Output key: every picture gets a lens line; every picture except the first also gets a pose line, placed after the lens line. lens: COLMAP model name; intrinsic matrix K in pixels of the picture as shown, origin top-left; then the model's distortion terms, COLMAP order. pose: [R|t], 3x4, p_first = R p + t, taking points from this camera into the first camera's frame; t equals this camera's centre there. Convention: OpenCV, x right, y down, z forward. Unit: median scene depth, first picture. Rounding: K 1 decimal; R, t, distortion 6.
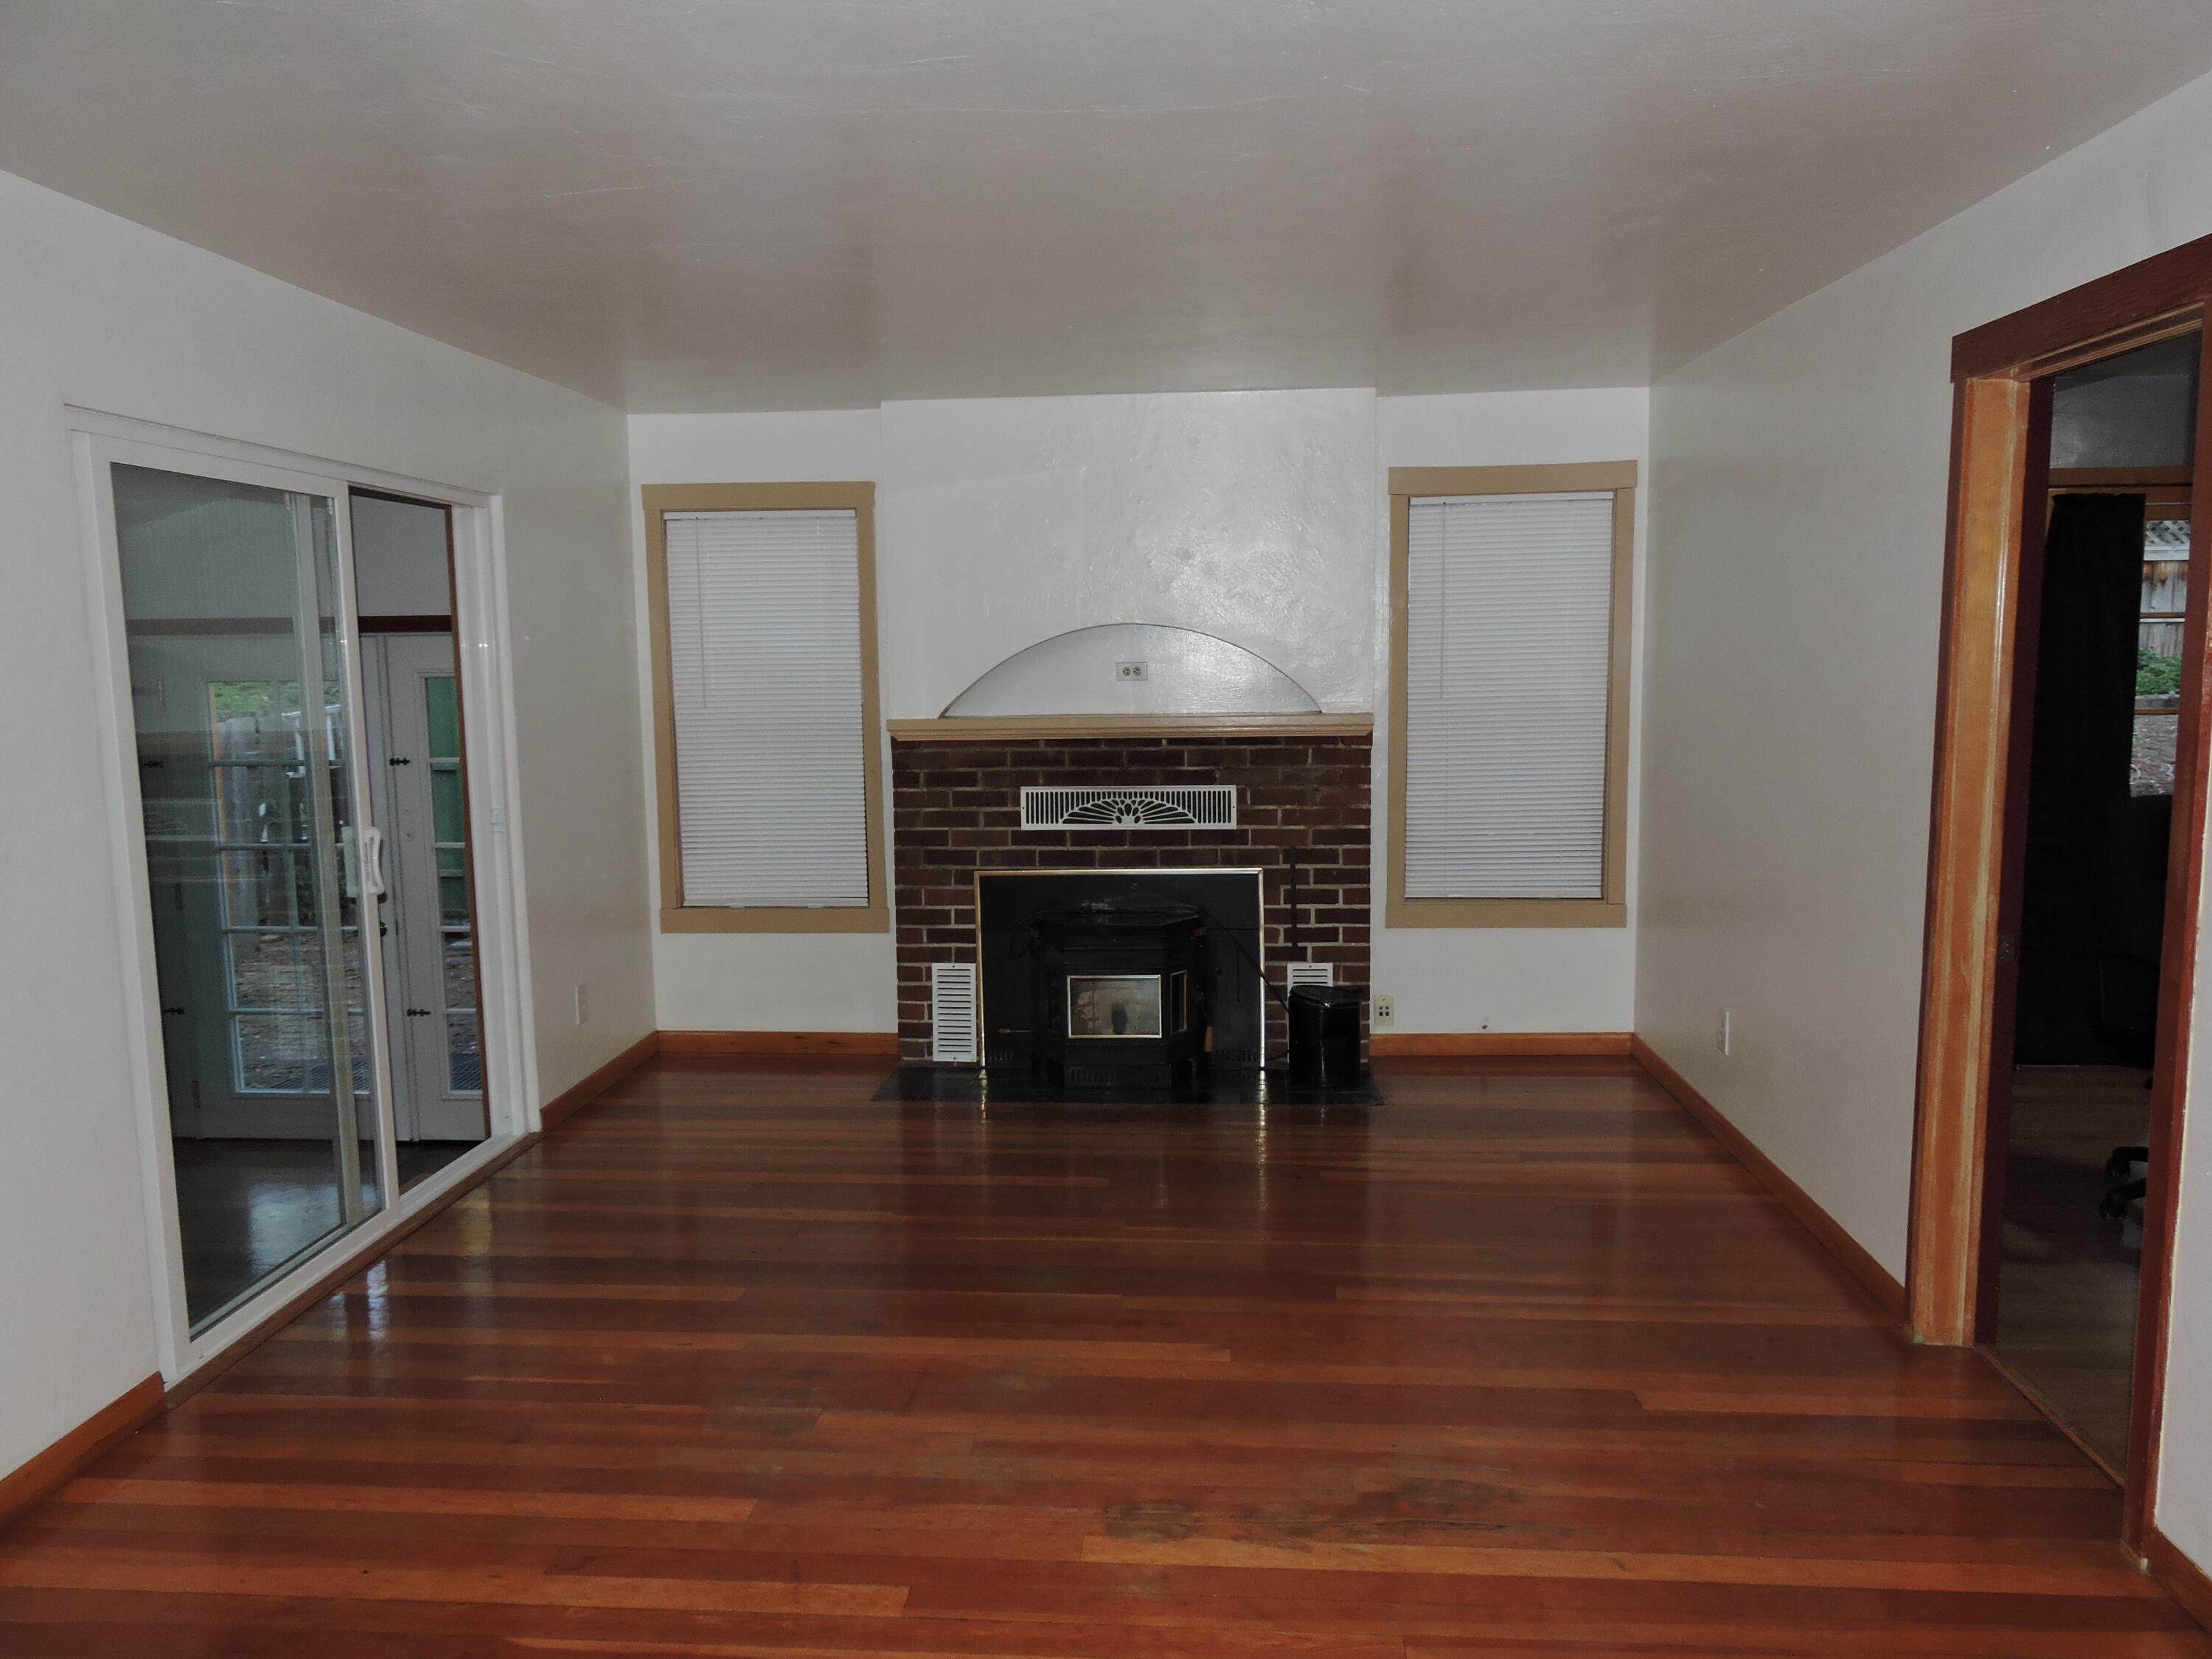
lens RADIAL K [[1567.6, 0, 1106.0], [0, 1567.6, 829.5], [0, 0, 1]] dist [0.001013, 0.000096]
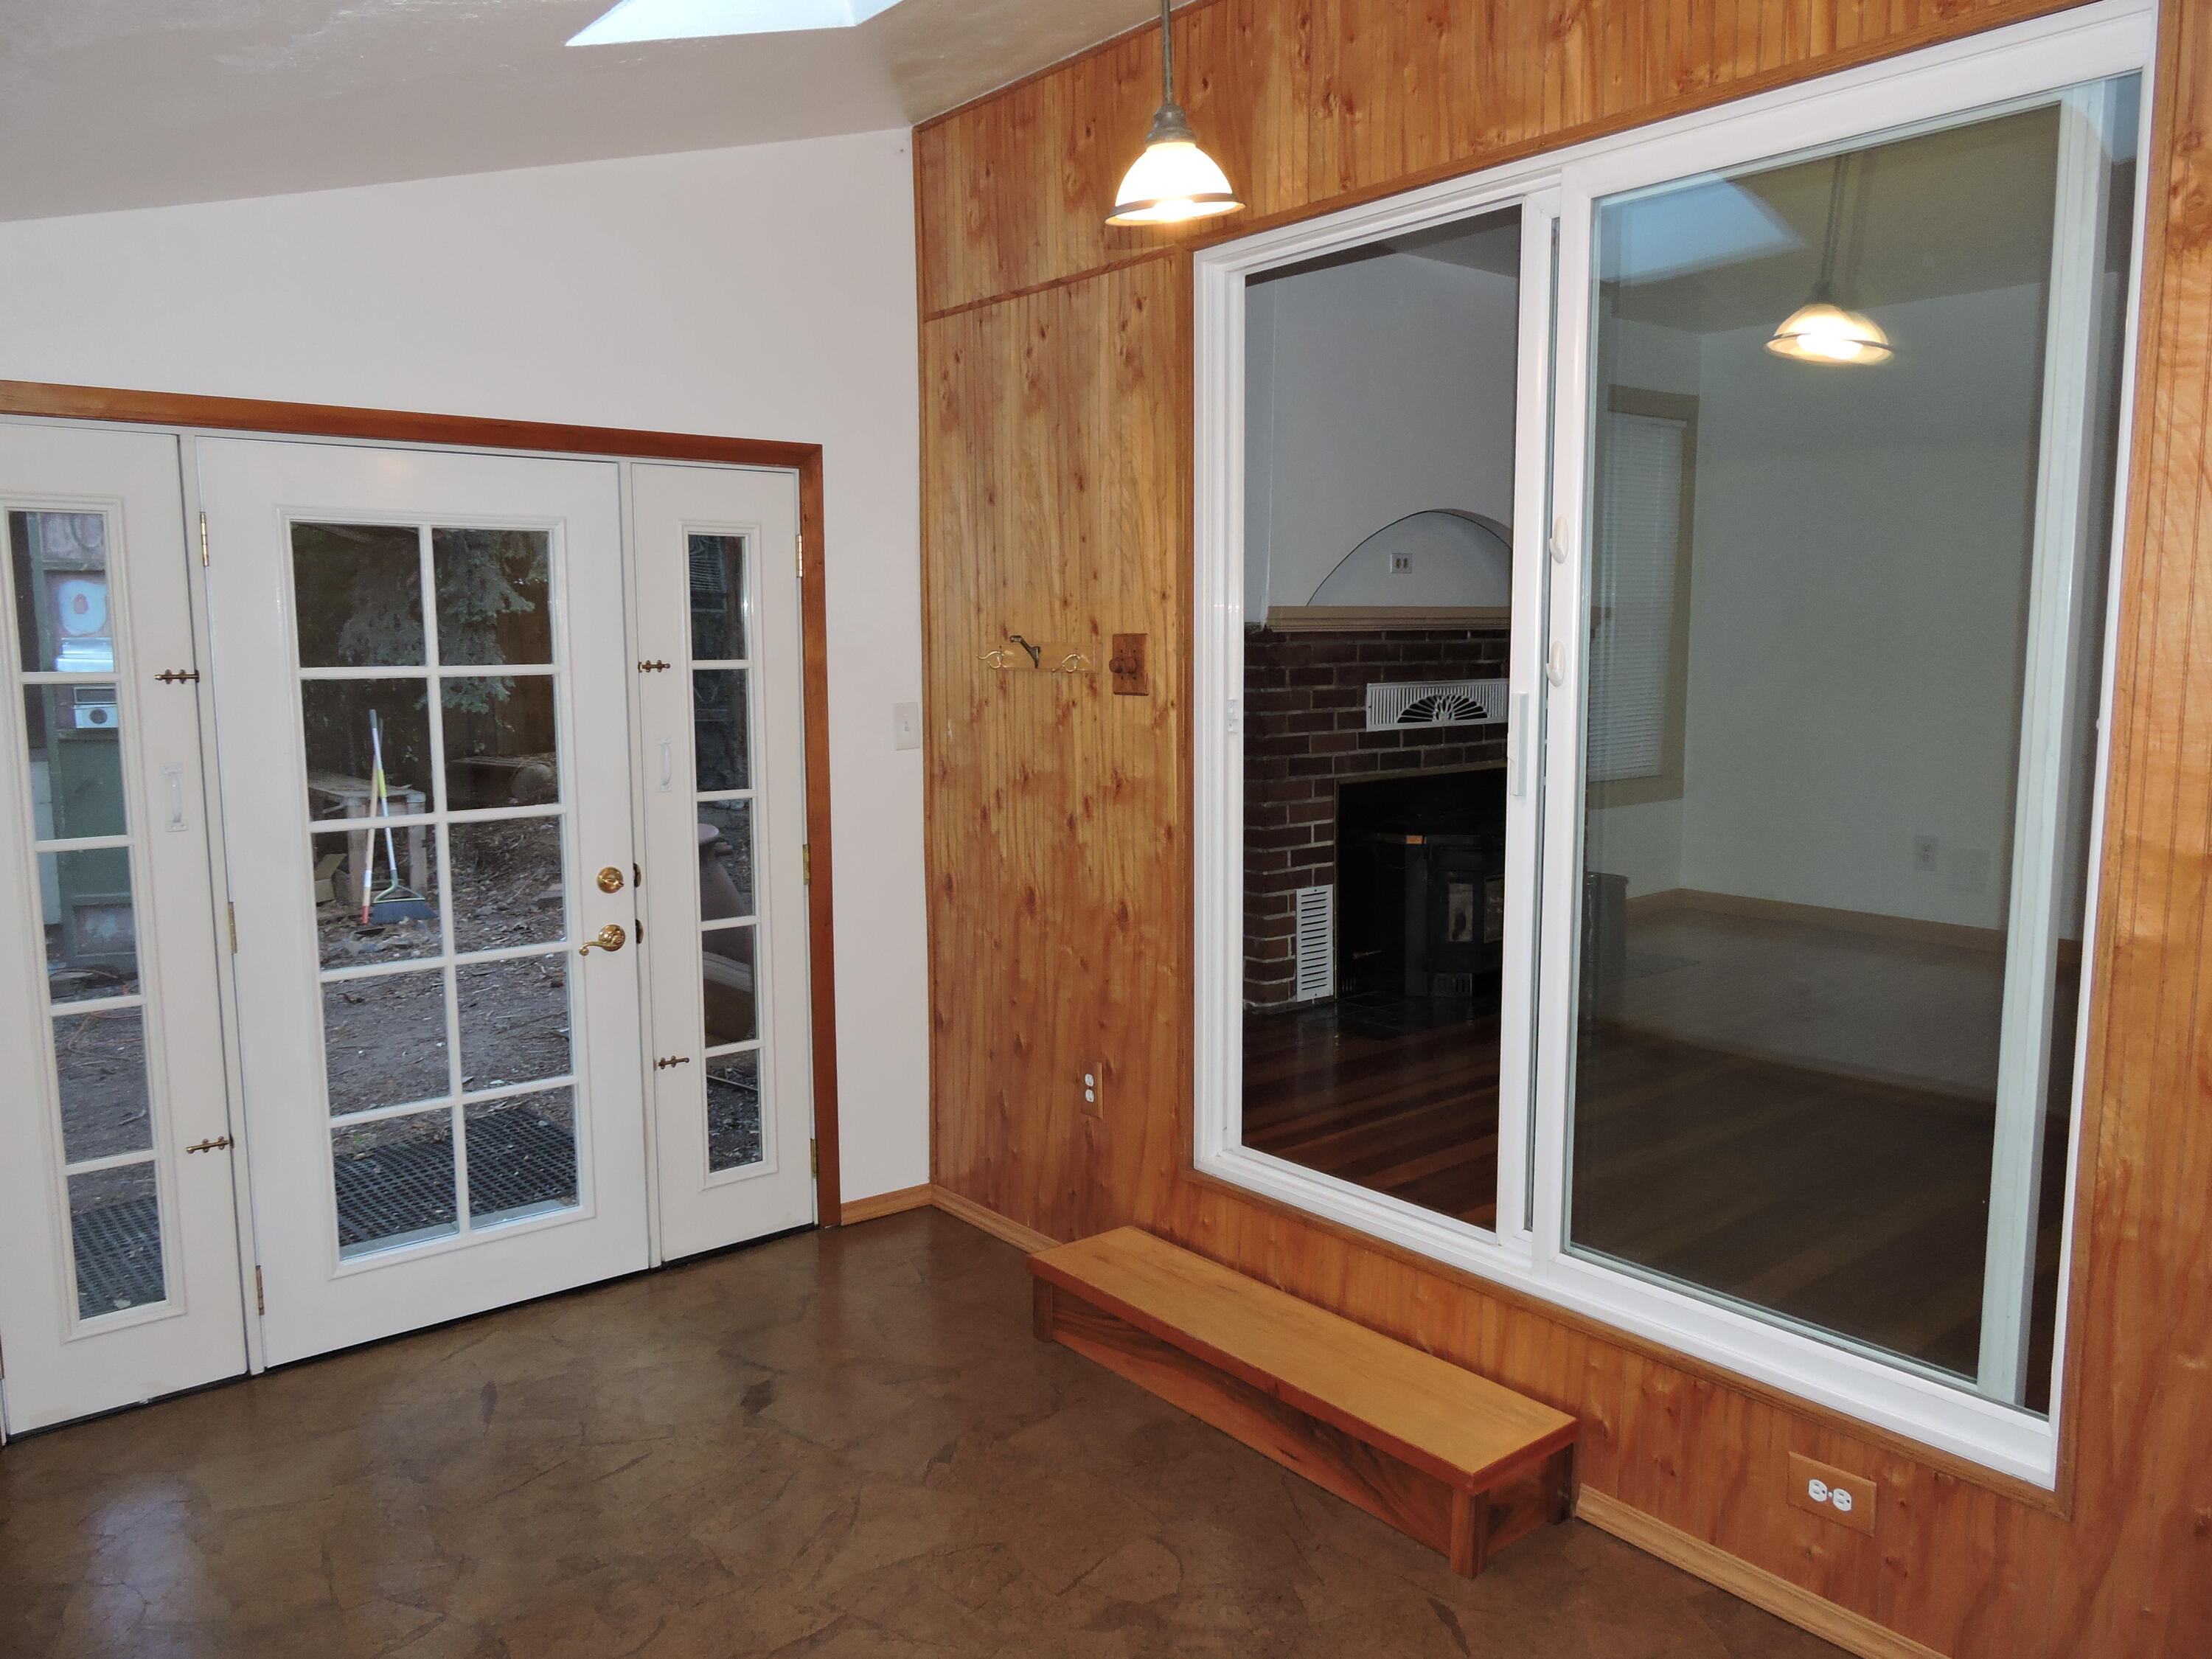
lens RADIAL K [[1567.6, 0, 1106.0], [0, 1567.6, 829.5], [0, 0, 1]] dist [0.001013, 0.000096]
pose [[0.716806, -0.077059, 0.693002, -0.792402], [0.080642, 0.996367, 0.027380, 0.019771], [-0.692594, 0.036259, 0.720416, 0.446749]]
